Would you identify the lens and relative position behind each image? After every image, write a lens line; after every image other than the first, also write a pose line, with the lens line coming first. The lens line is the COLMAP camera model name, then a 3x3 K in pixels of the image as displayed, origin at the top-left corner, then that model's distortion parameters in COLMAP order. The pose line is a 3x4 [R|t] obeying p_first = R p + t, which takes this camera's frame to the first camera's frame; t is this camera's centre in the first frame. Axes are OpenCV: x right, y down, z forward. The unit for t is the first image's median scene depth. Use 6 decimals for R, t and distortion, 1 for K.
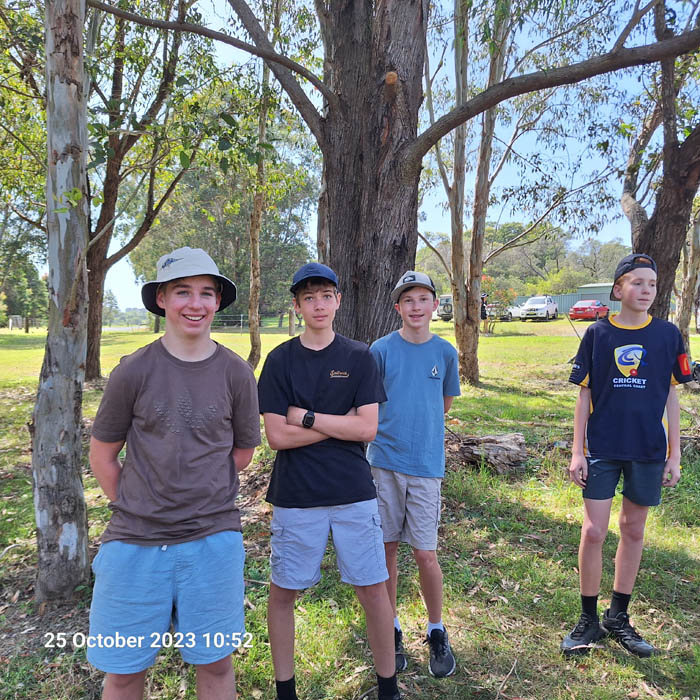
lens RADIAL K [[663.8, 0, 378.4], [0, 663.8, 346.2], [0, 0, 1]] dist [0.053385, -0.022007]
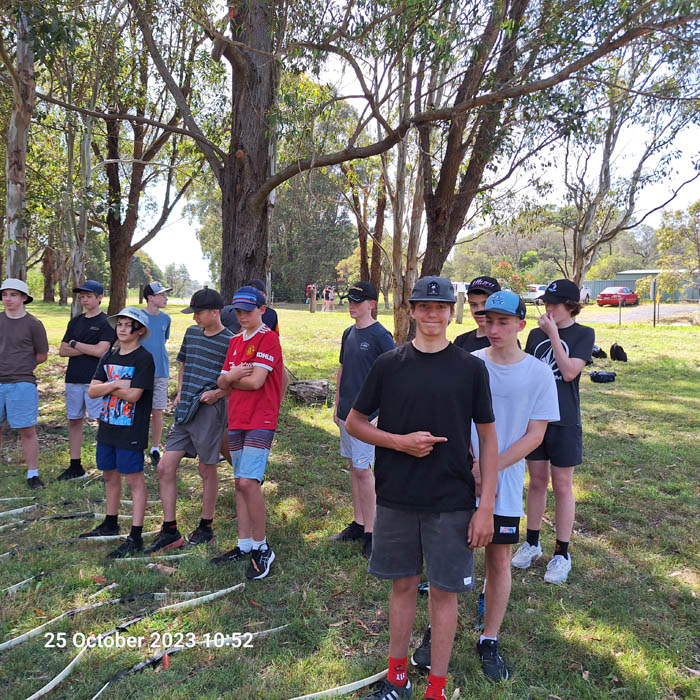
lens RADIAL K [[663.8, 0, 378.4], [0, 663.8, 346.2], [0, 0, 1]] dist [0.053385, -0.022007]
pose [[0.993170, 0.040420, -0.109451, 0.502434], [-0.036757, 0.998701, 0.035286, -0.006295], [0.110735, -0.031022, 0.993366, -0.530545]]
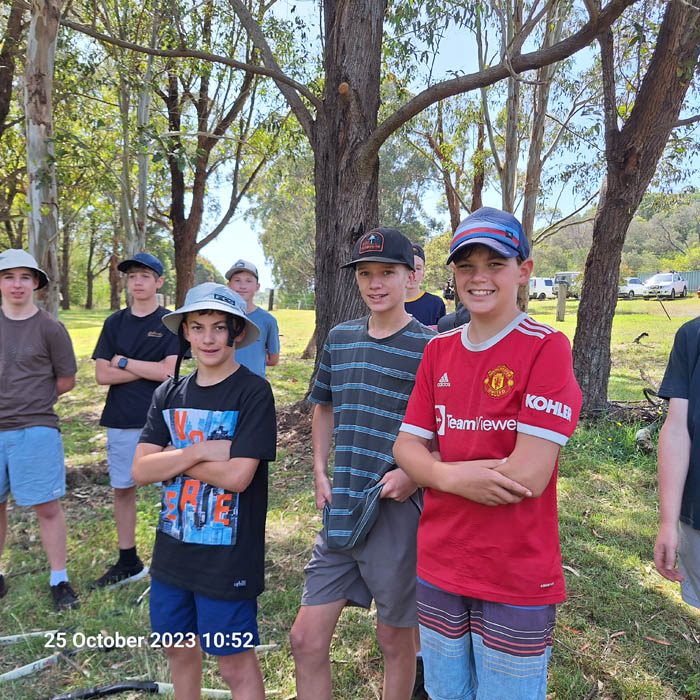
lens RADIAL K [[668.9, 0, 369.4], [0, 668.9, 351.5], [0, 0, 1]] dist [0.045501, -0.004921]
pose [[0.977609, 0.019608, -0.209512, 0.291540], [-0.011175, 0.999082, 0.041356, 0.006971], [0.210130, -0.038089, 0.976931, -0.137908]]
